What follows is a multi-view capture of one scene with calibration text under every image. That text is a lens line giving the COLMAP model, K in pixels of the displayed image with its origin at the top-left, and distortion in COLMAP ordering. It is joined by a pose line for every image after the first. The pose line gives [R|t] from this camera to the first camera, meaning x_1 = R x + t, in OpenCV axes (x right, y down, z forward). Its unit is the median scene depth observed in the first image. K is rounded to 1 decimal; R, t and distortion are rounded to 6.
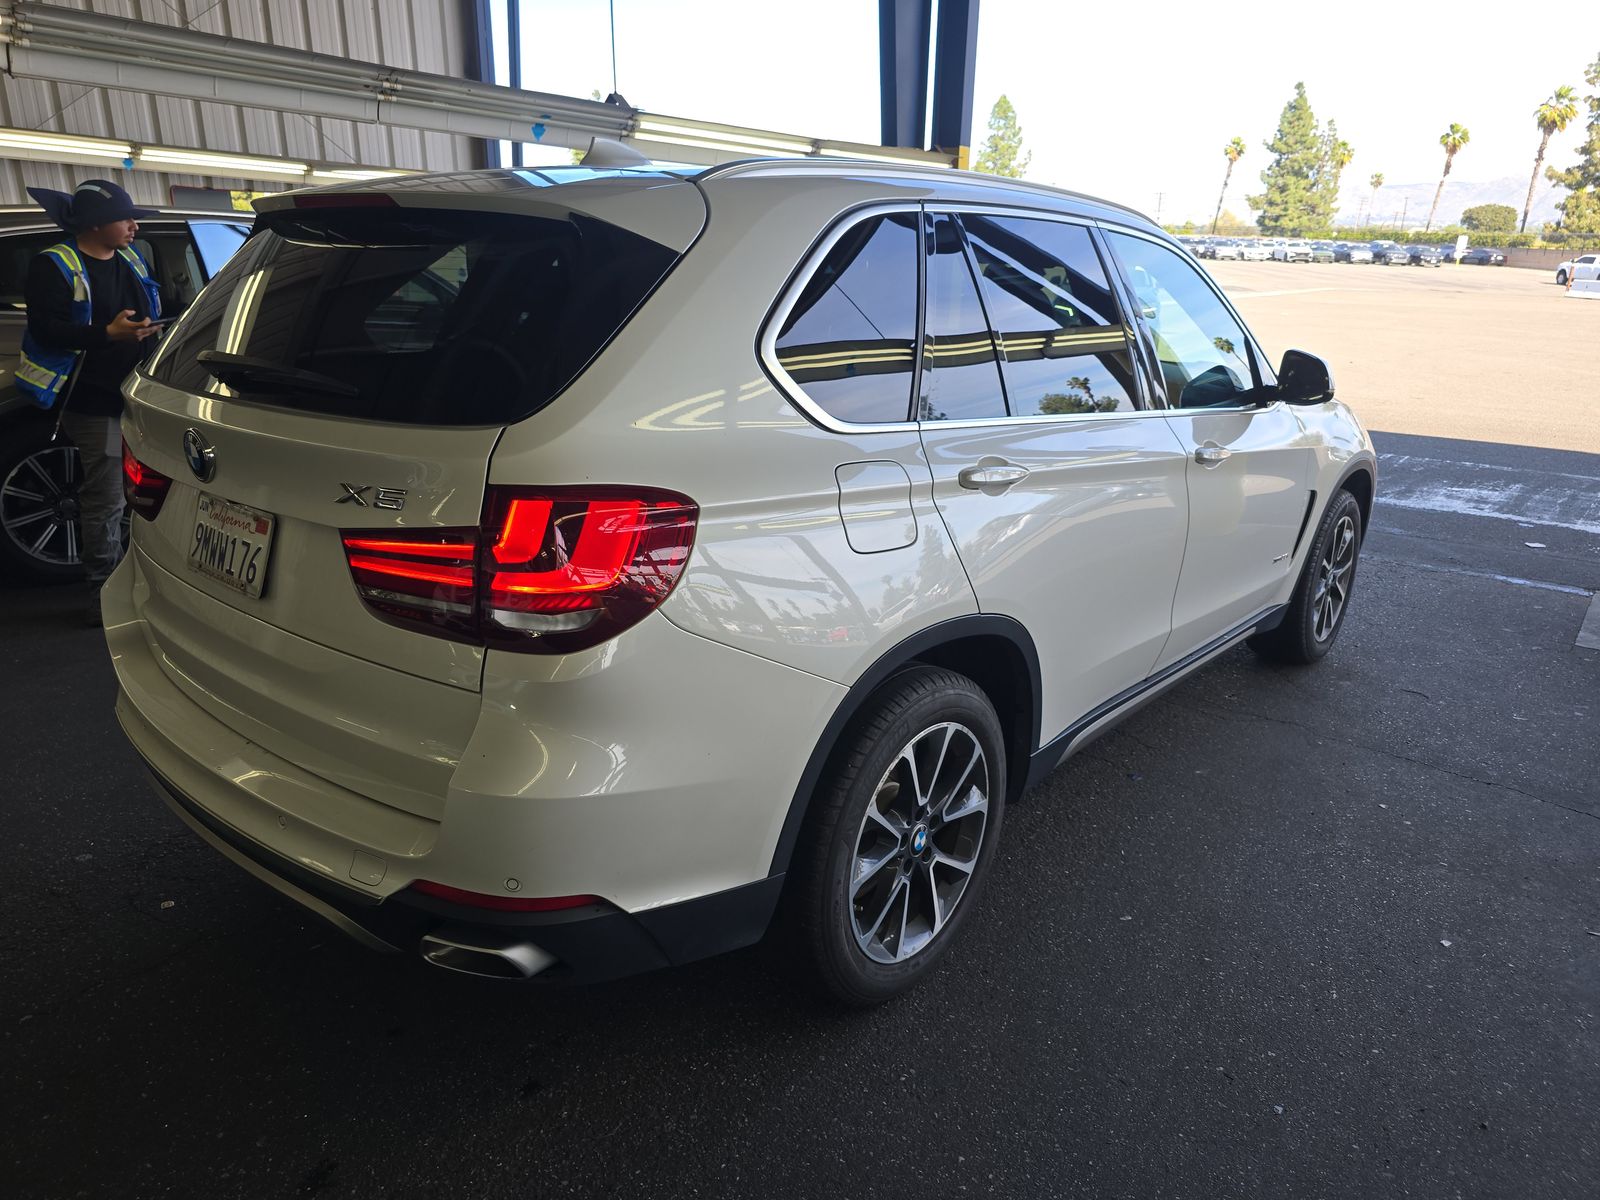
lens RADIAL K [[1109.4, 0, 809.0], [0, 1109.4, 603.1], [0, 0, 1]] dist [0.030249, -0.017515]
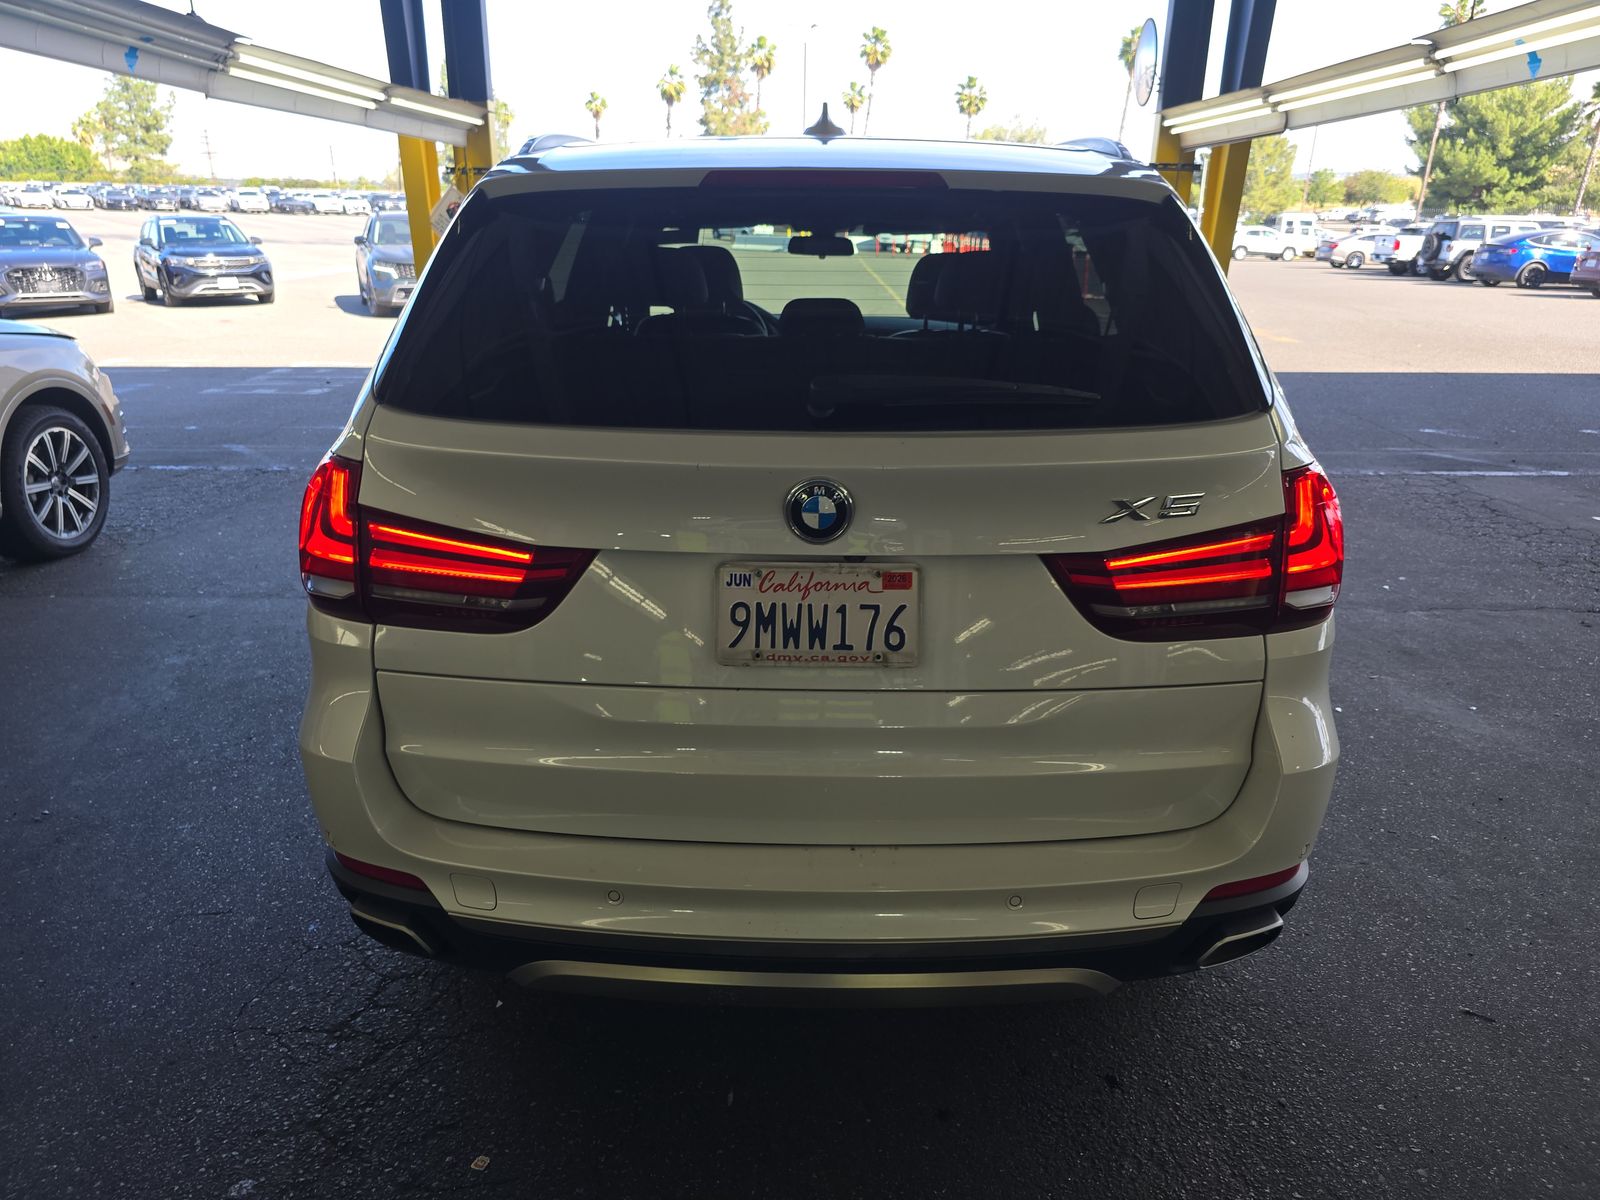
lens RADIAL K [[1109.4, 0, 806.9], [0, 1109.4, 606.5], [0, 0, 1]] dist [0.030249, -0.017515]
pose [[0.765203, -0.224107, 0.603523, -0.439327], [0.200664, 0.973780, 0.107174, -0.063841], [-0.611717, 0.039096, 0.790110, 0.164726]]
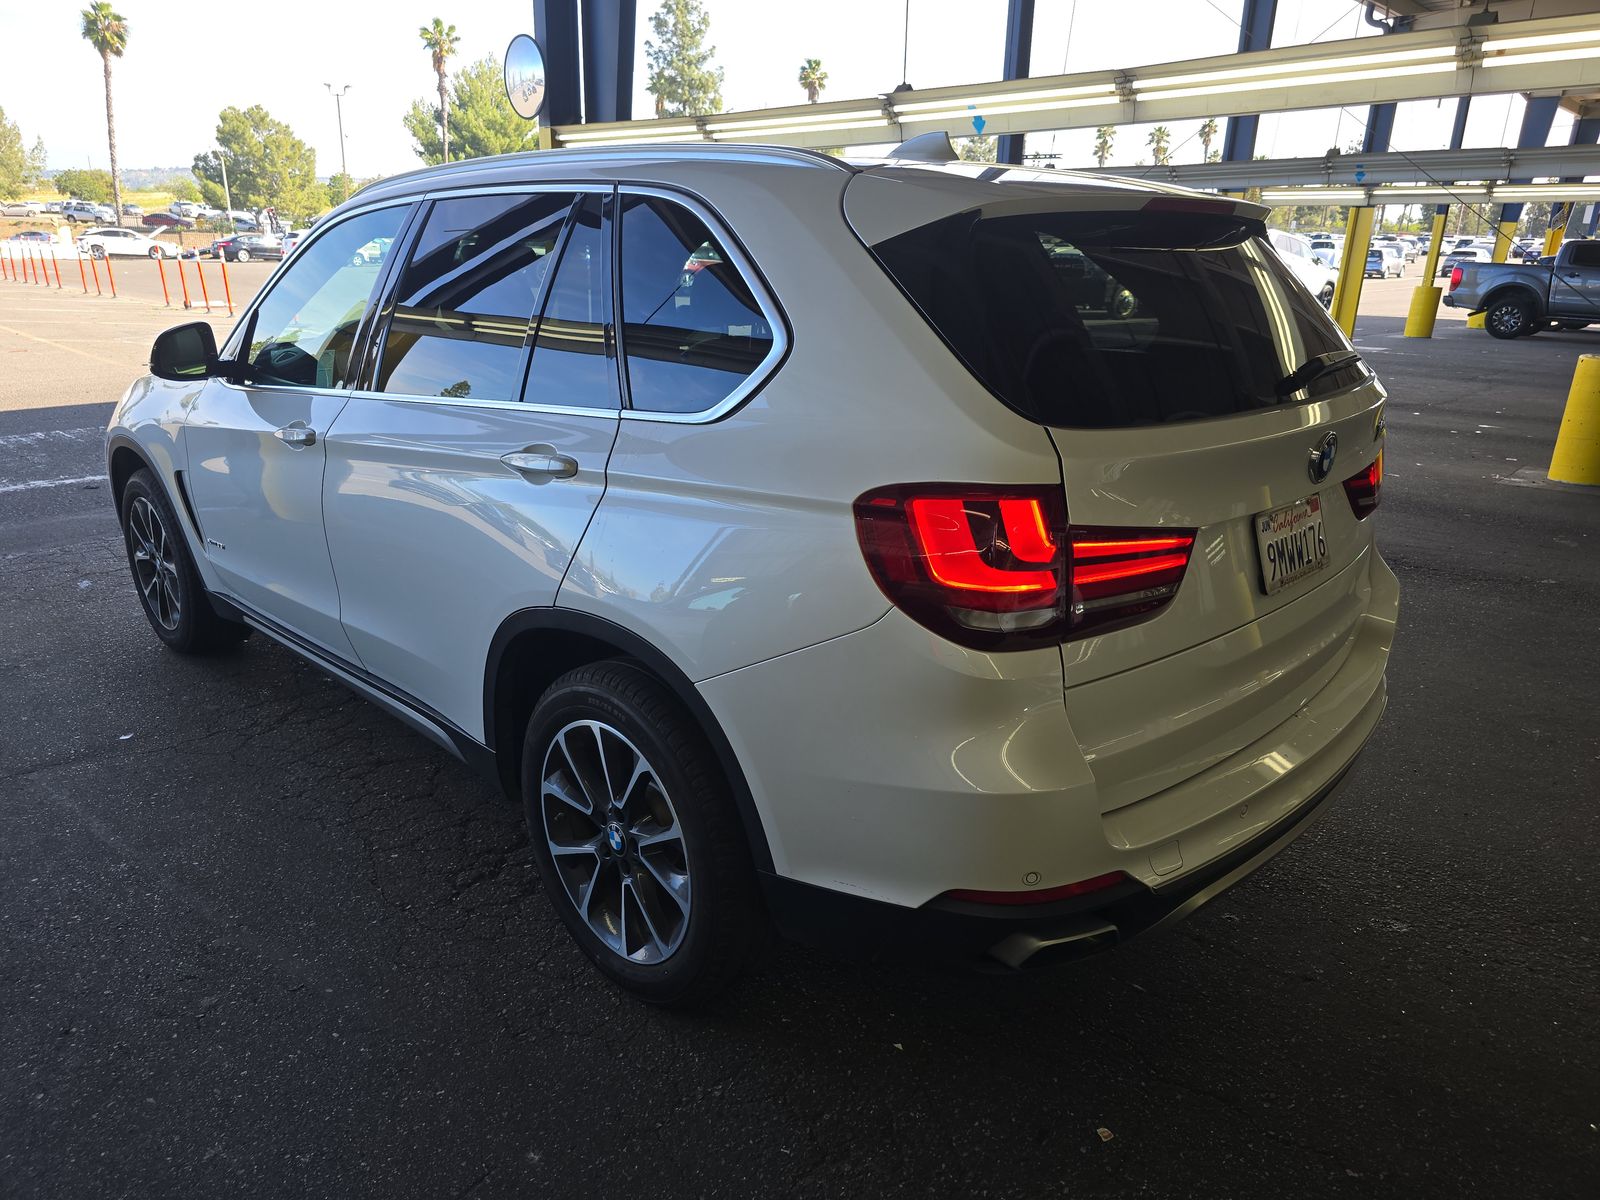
lens RADIAL K [[1109.4, 0, 802.1], [0, 1109.4, 603.3], [0, 0, 1]] dist [0.030249, -0.017515]
pose [[0.051505, -0.332386, 0.941736, -0.676881], [0.287962, 0.907879, 0.304686, -0.197791], [-0.956256, 0.255491, 0.142475, 0.571223]]
